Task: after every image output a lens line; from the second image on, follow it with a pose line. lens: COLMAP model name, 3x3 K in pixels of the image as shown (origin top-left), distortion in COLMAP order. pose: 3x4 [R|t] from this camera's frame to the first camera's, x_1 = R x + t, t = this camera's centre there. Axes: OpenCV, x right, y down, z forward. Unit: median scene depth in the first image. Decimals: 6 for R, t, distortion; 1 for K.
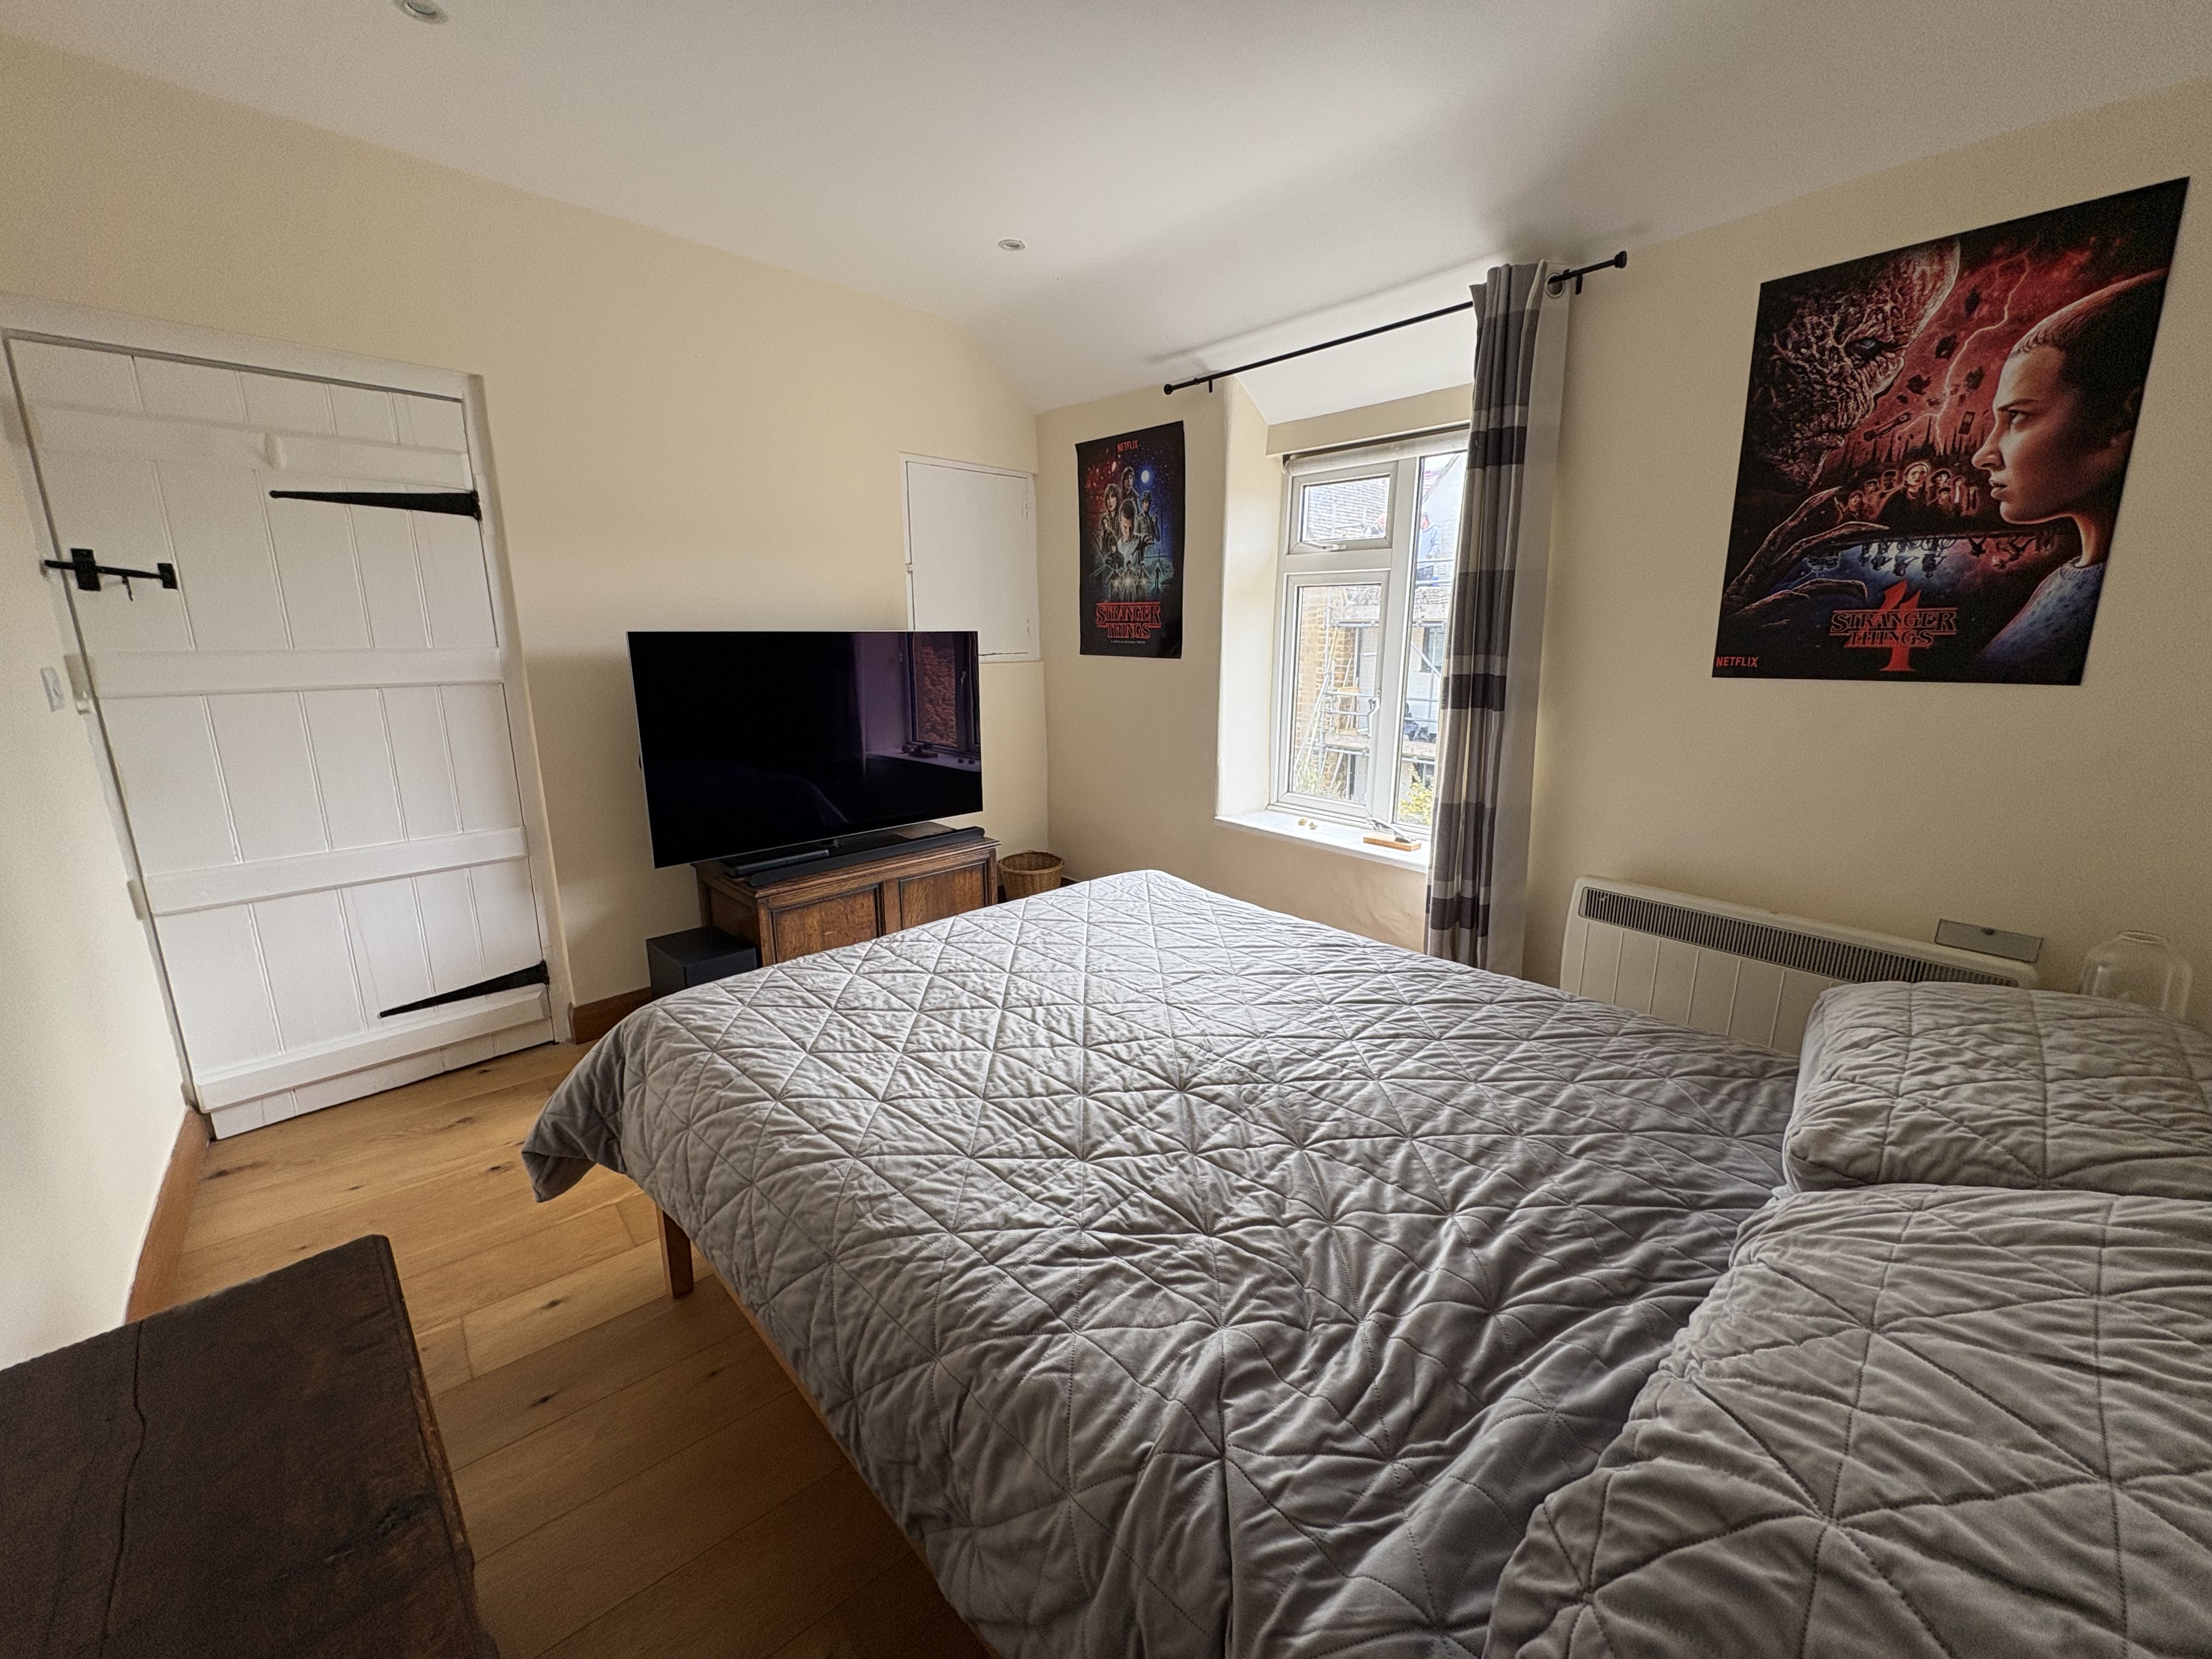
lens RADIAL K [[875.0, 0, 1114.0], [0, 875.0, 818.4], [0, 0, 1]] dist [-0.000658, -0.000248]
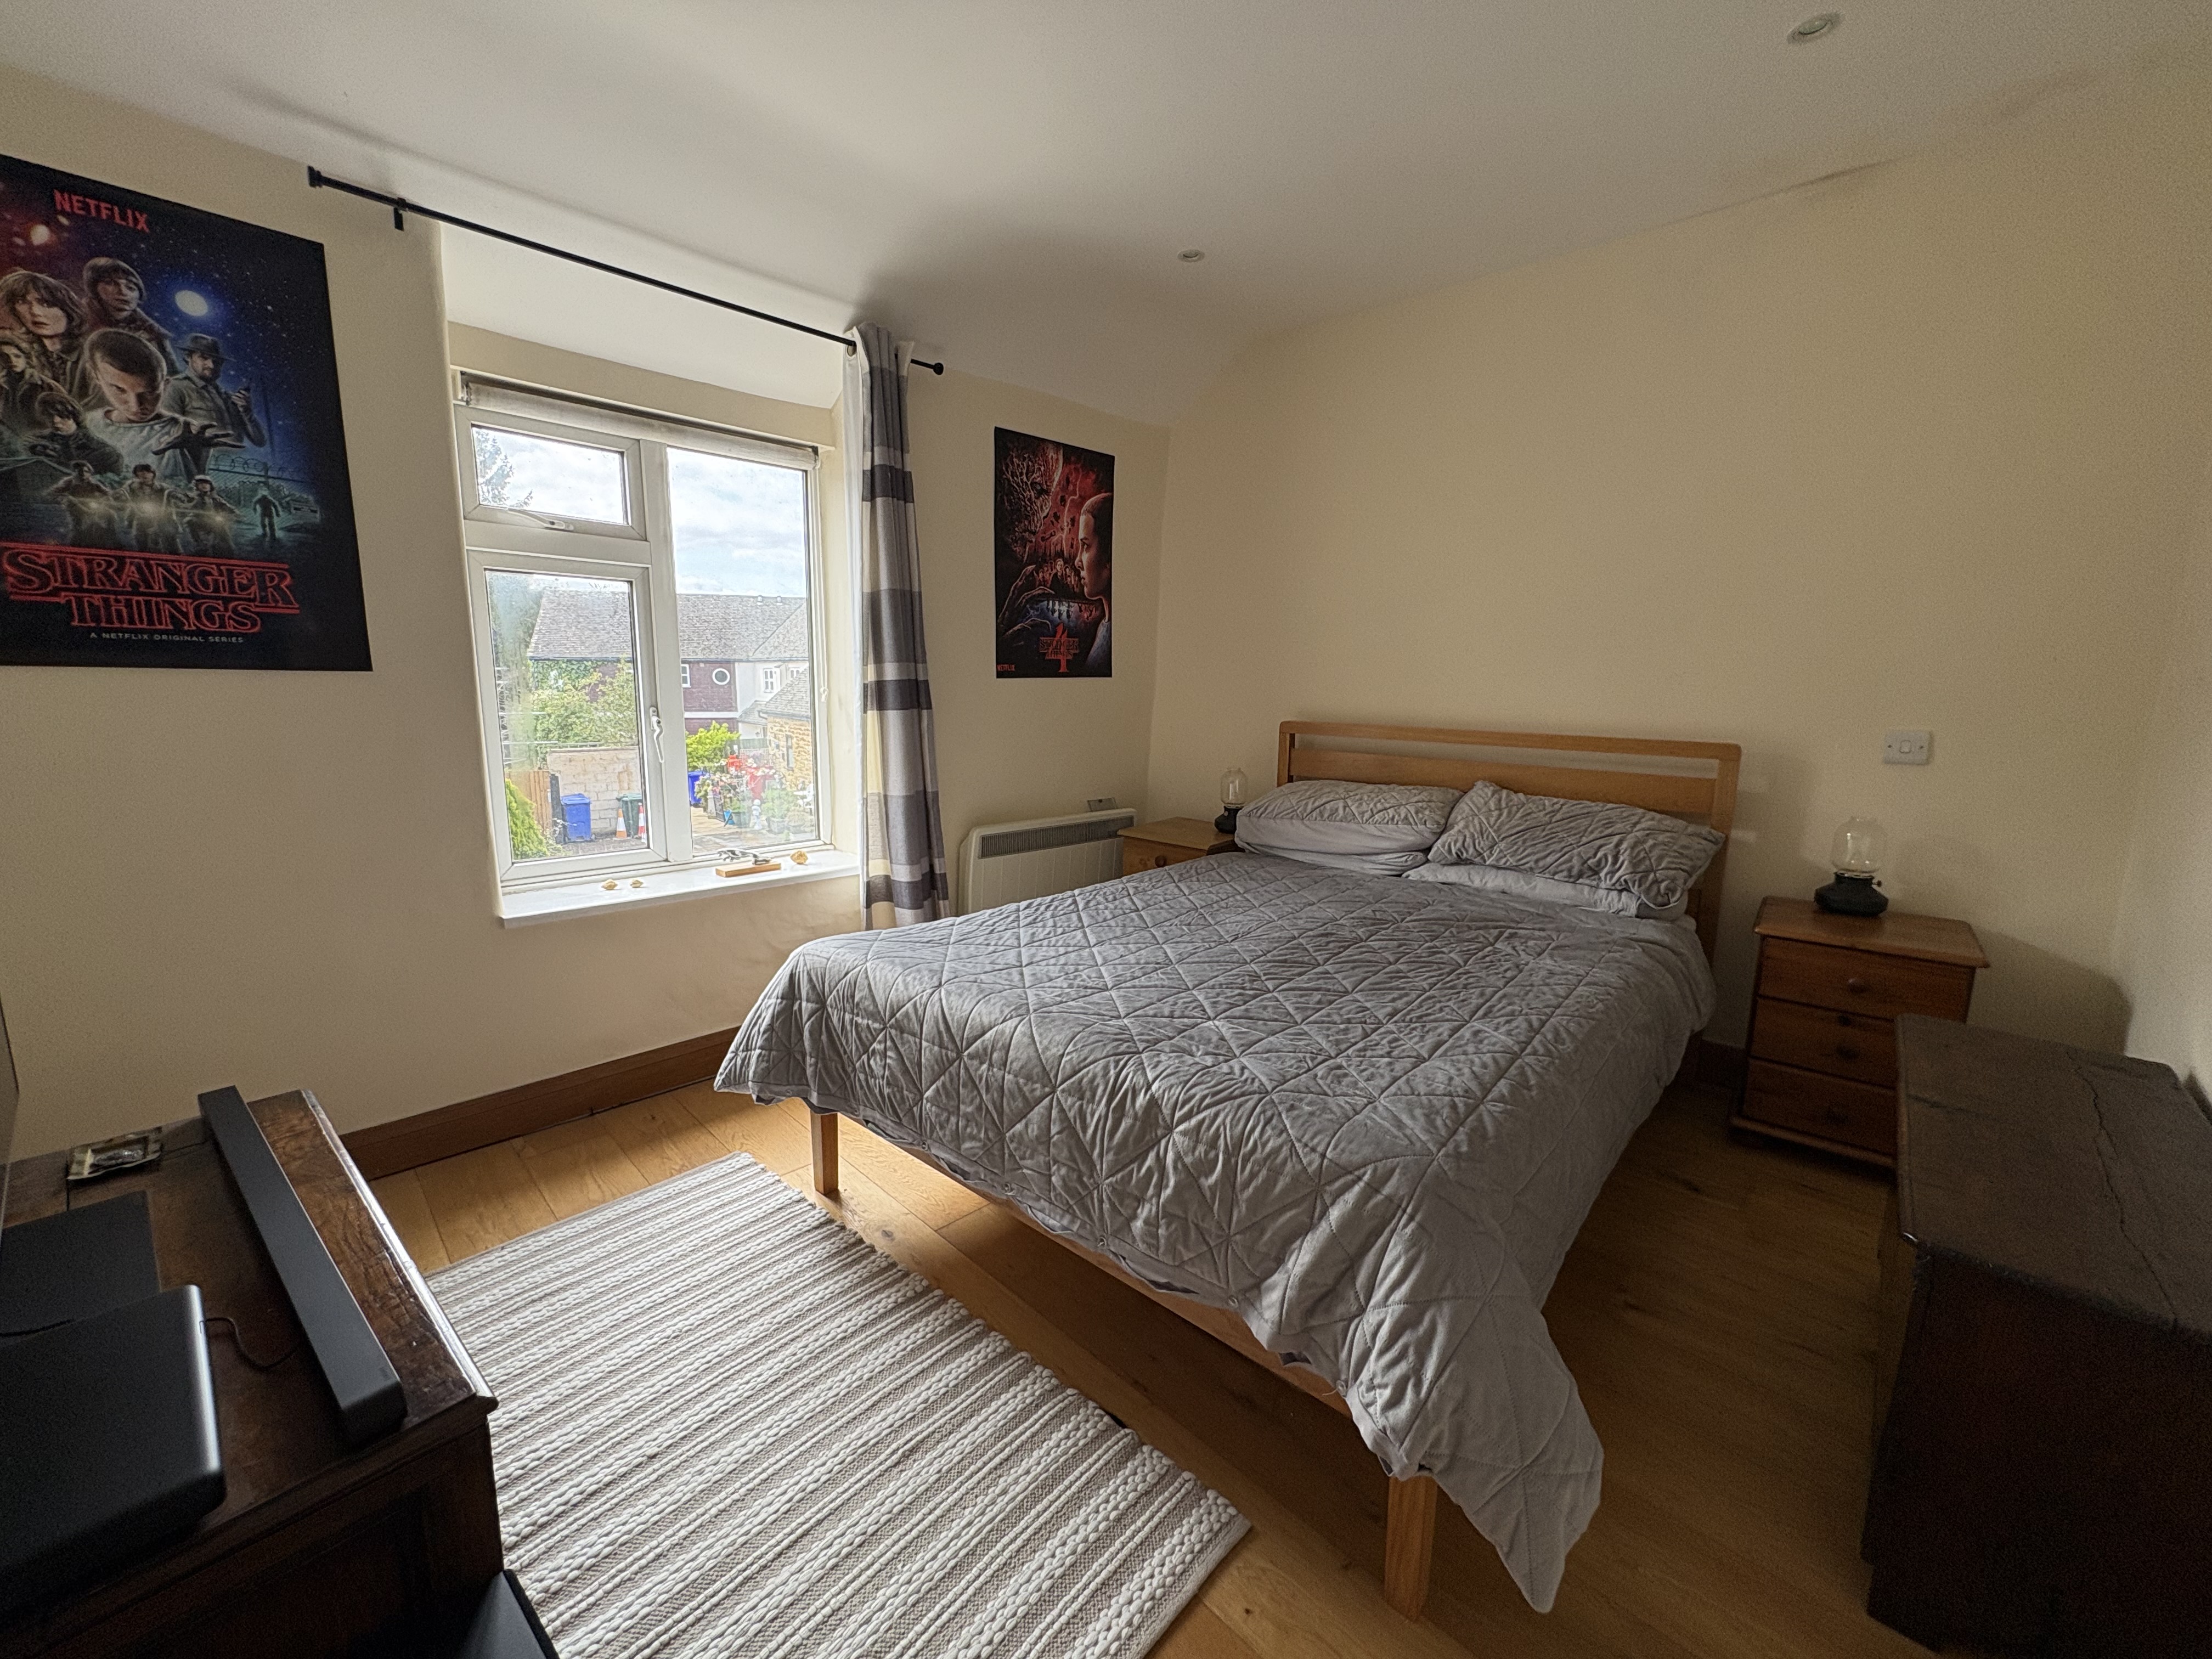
lens RADIAL K [[875.0, 0, 1104.4], [0, 875.0, 822.9], [0, 0, 1]] dist [-0.000658, -0.000248]
pose [[-0.065500, -0.166715, 0.983827, -0.921528], [0.197277, 0.964320, 0.176544, -0.163455], [-0.978157, 0.205650, -0.030274, 0.993130]]
